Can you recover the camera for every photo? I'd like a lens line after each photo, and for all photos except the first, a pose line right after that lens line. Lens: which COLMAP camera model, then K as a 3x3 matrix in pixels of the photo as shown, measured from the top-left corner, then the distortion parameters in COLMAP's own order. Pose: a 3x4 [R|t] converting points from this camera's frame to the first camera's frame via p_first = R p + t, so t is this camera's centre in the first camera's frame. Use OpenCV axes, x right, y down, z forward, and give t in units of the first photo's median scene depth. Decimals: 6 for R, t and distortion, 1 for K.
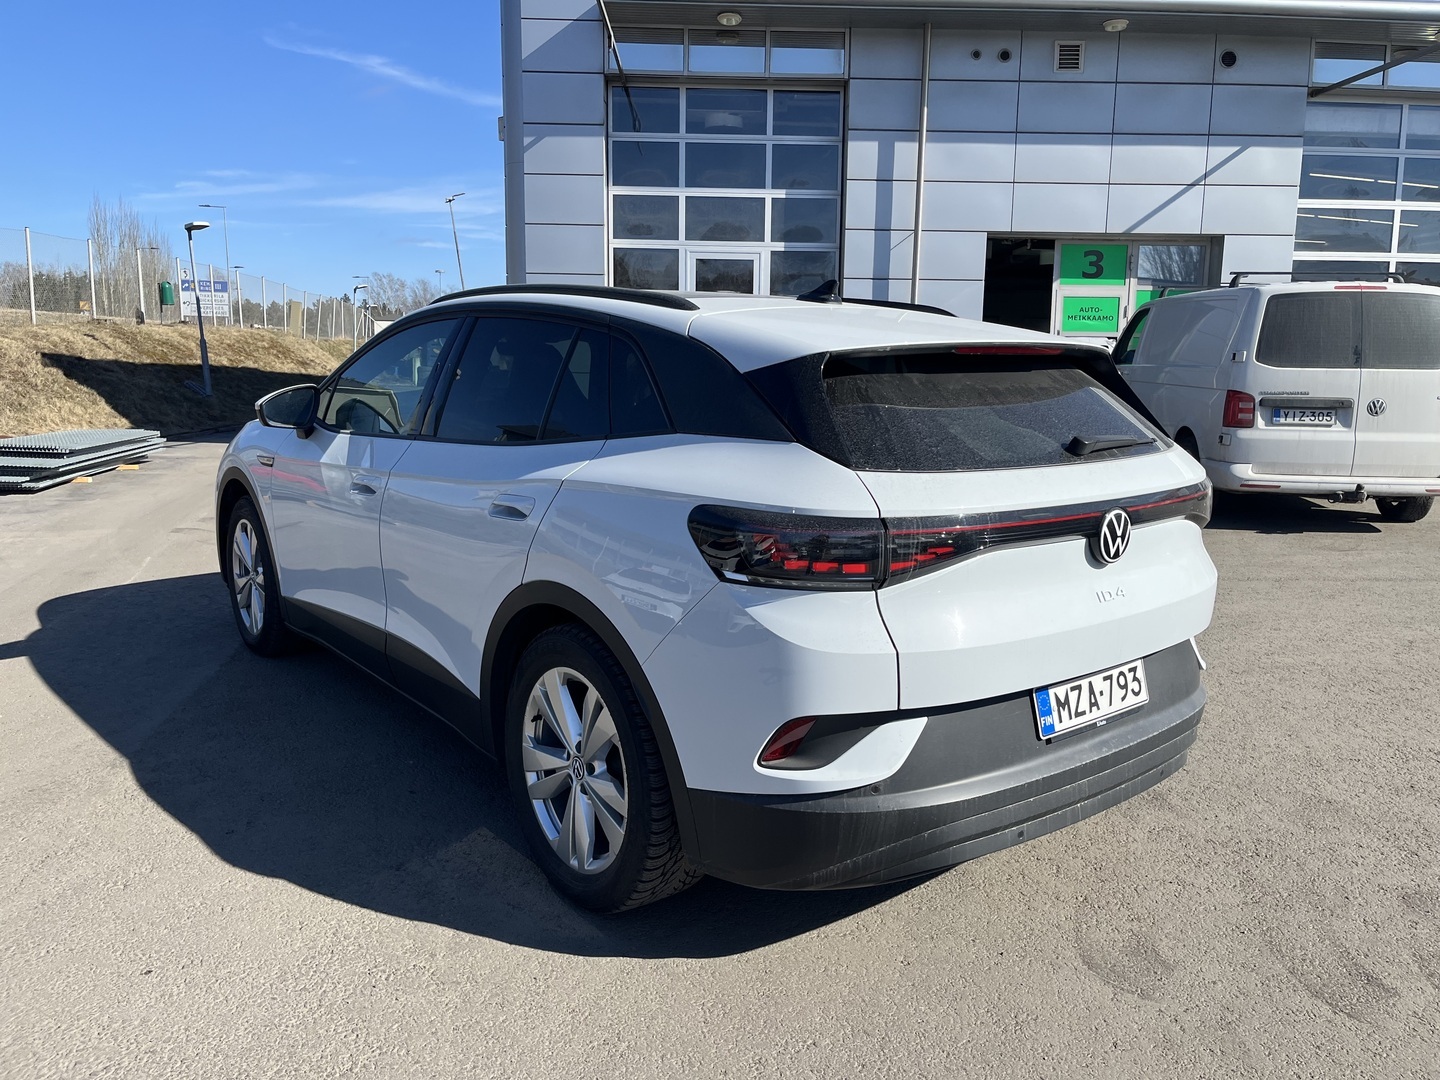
lens RADIAL K [[1102.0, 0, 720.0], [0, 1102.0, 540.0], [0, 0, 1]] dist [0.000051, -0.000724]
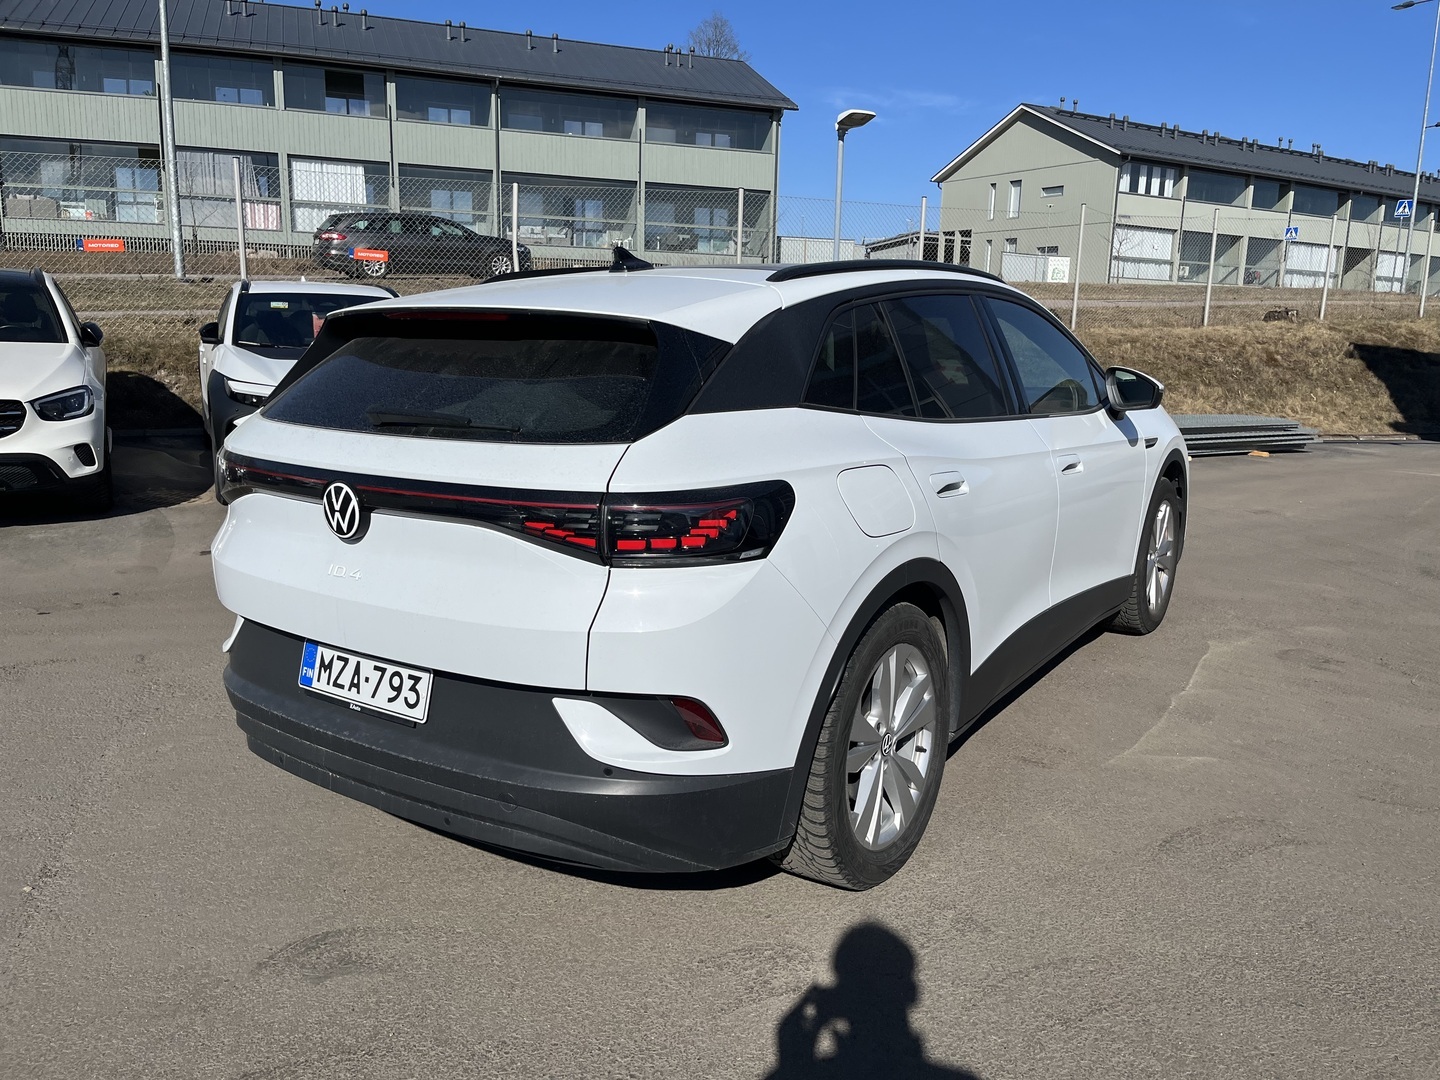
lens RADIAL K [[1081.4, 0, 720.0], [0, 1081.4, 540.0], [0, 0, 1]] dist [-0.000070, 0.000271]
pose [[0.287735, 0.169548, -0.942583, 1.282892], [-0.165053, 0.978257, 0.125580, -0.143363], [0.943380, 0.119442, 0.309463, 0.984464]]
